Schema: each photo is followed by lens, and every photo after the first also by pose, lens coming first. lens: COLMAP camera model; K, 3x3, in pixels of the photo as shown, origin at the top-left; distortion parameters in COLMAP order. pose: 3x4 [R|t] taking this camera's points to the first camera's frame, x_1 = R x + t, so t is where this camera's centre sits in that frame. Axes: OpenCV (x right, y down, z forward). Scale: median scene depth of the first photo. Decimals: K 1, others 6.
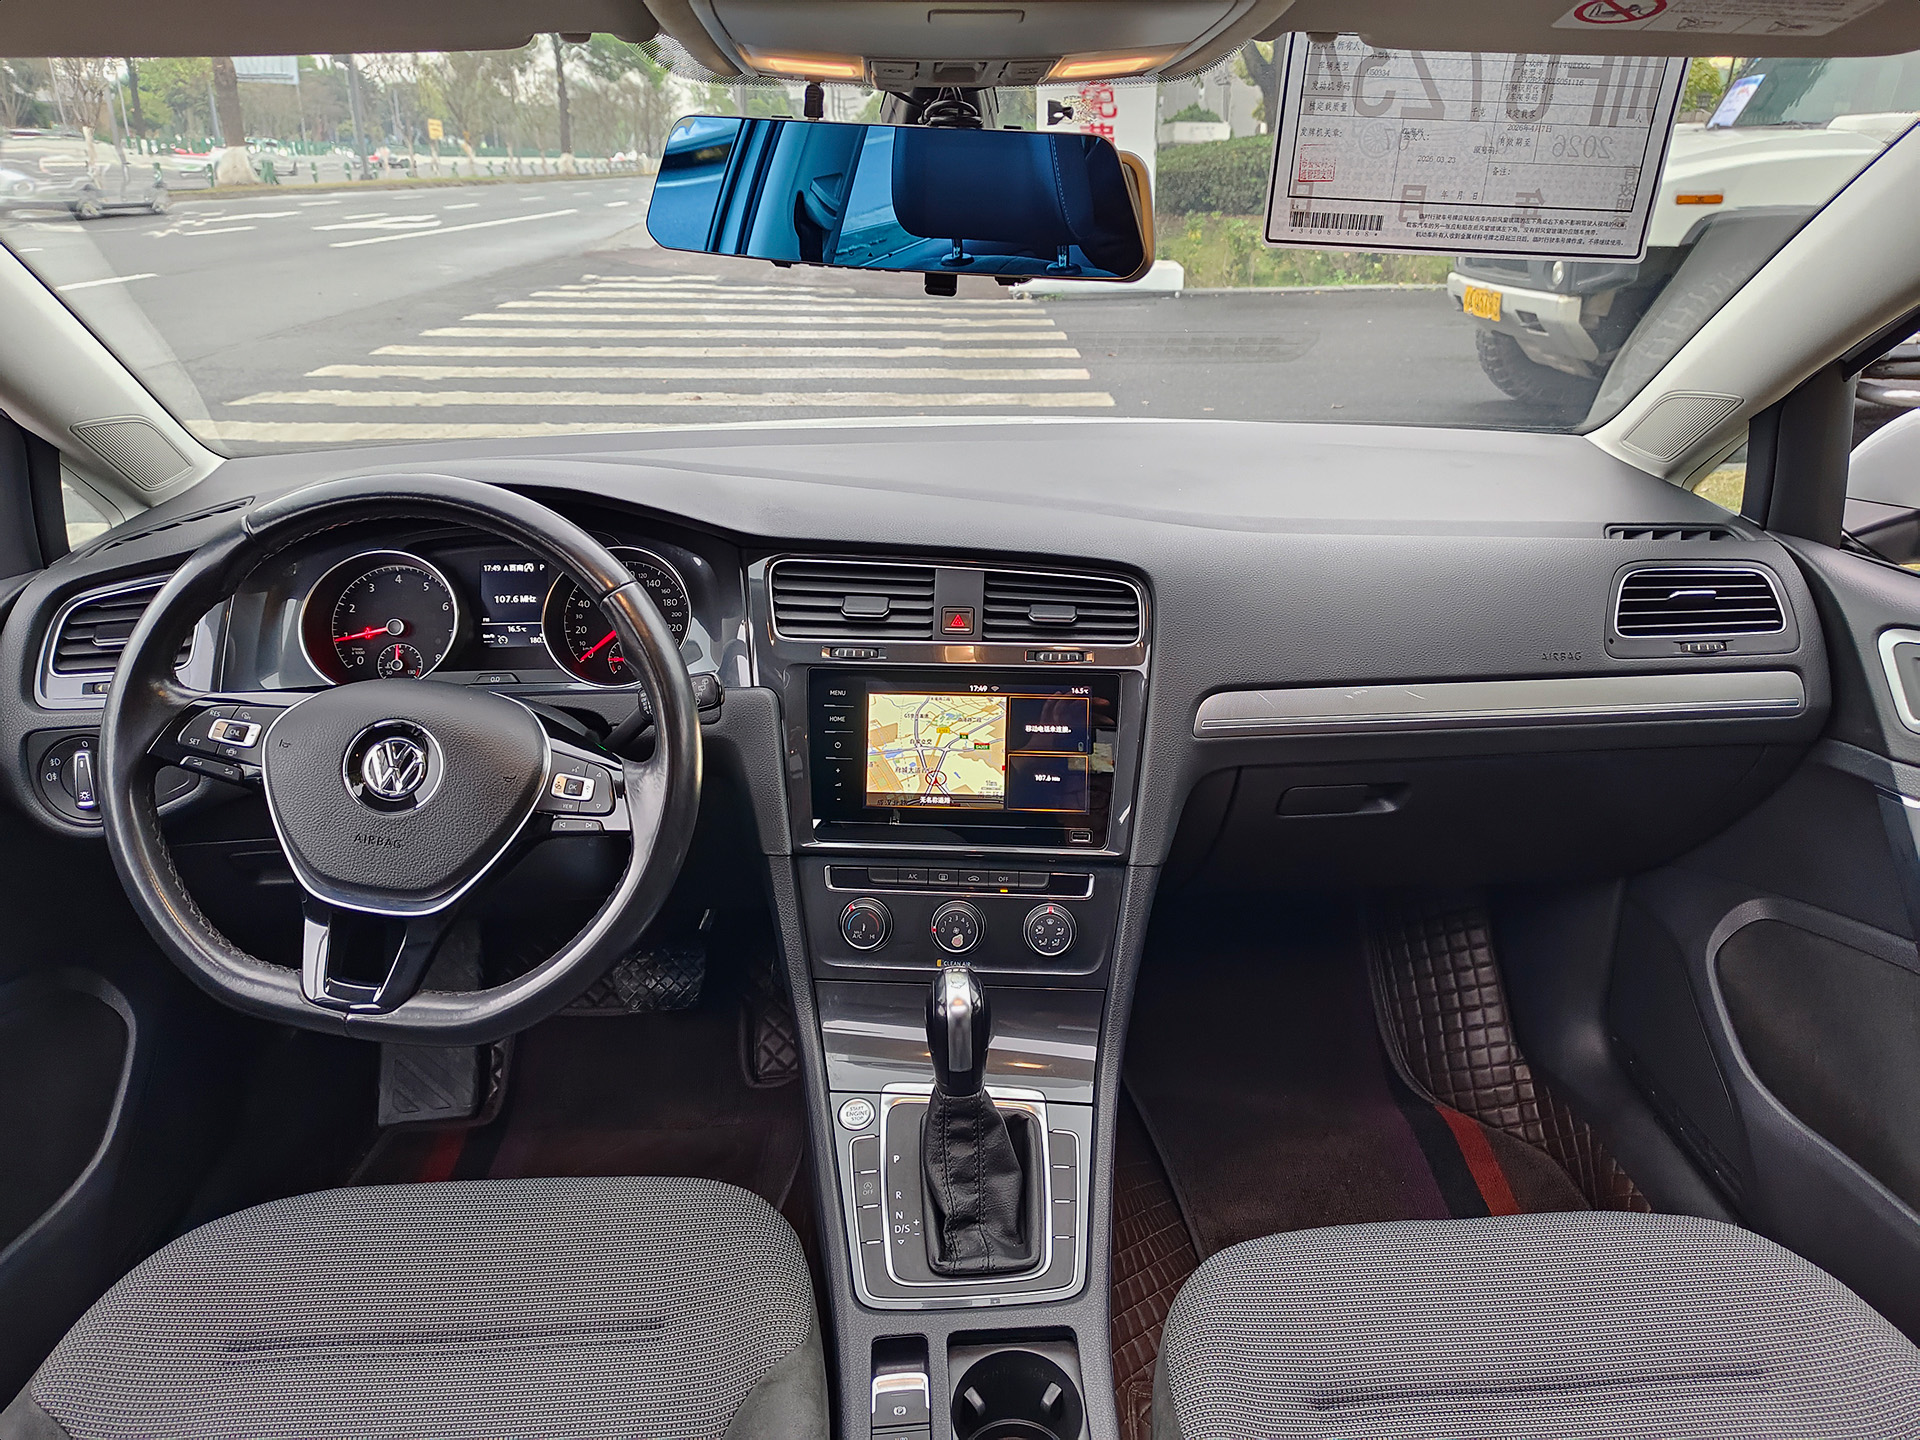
lens RADIAL K [[1321.1, 0, 957.4], [0, 1321.1, 720.4], [0, 0, 1]] dist [-0.031138, 0.000008]
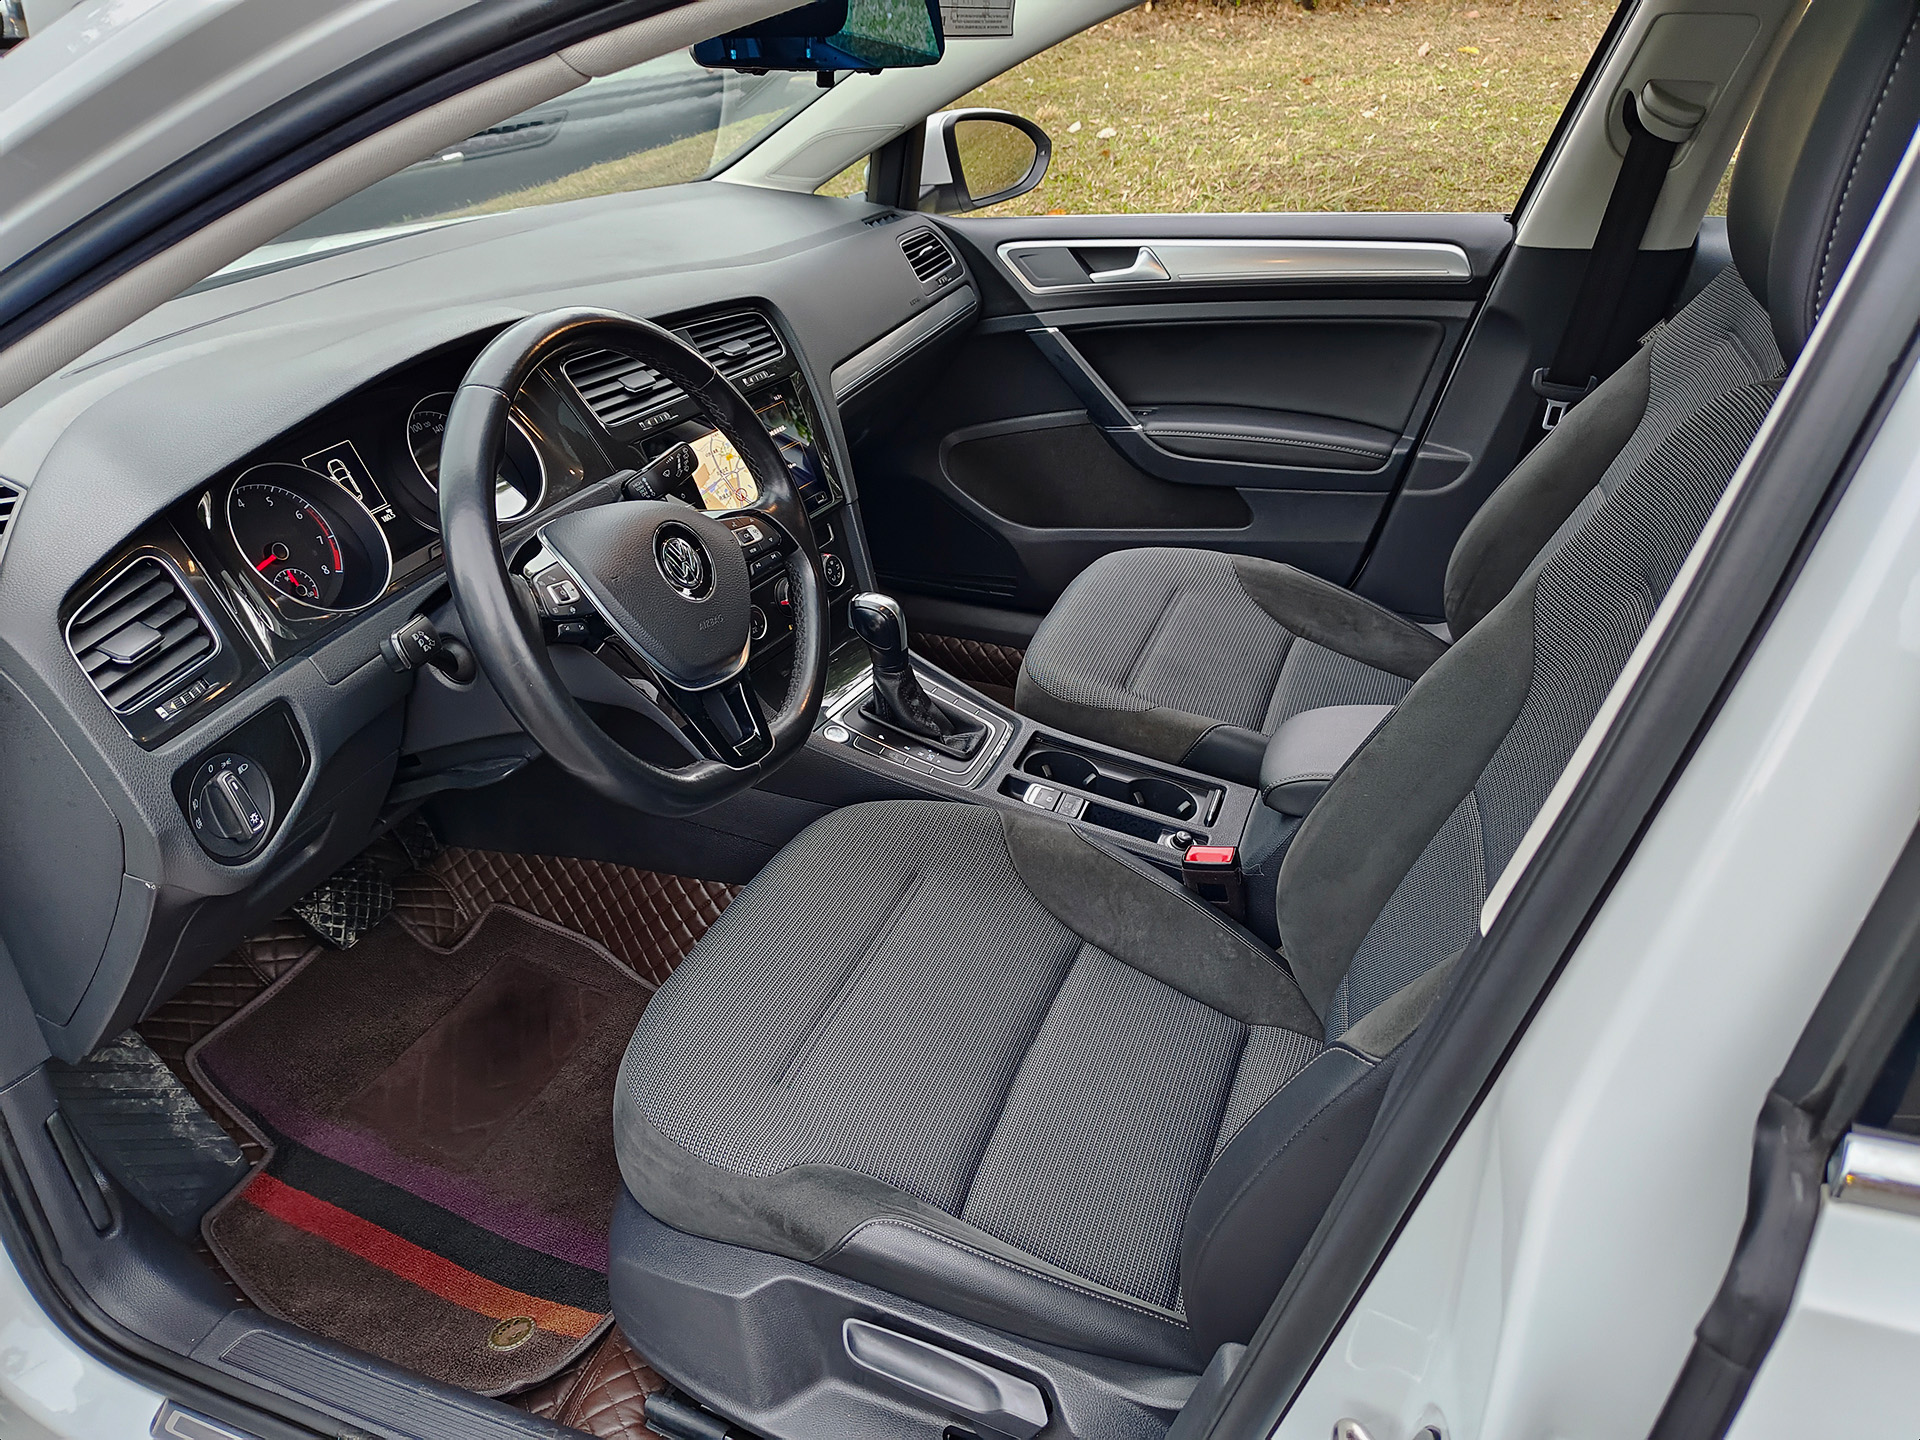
lens RADIAL K [[1321.1, 0, 965.4], [0, 1321.1, 715.2], [0, 0, 1]] dist [-0.031138, 0.000008]
pose [[0.395307, -0.455578, 0.797610, -0.403912], [0.337479, 0.879640, 0.335173, -0.047147], [-0.854307, 0.136680, 0.501476, 0.084960]]
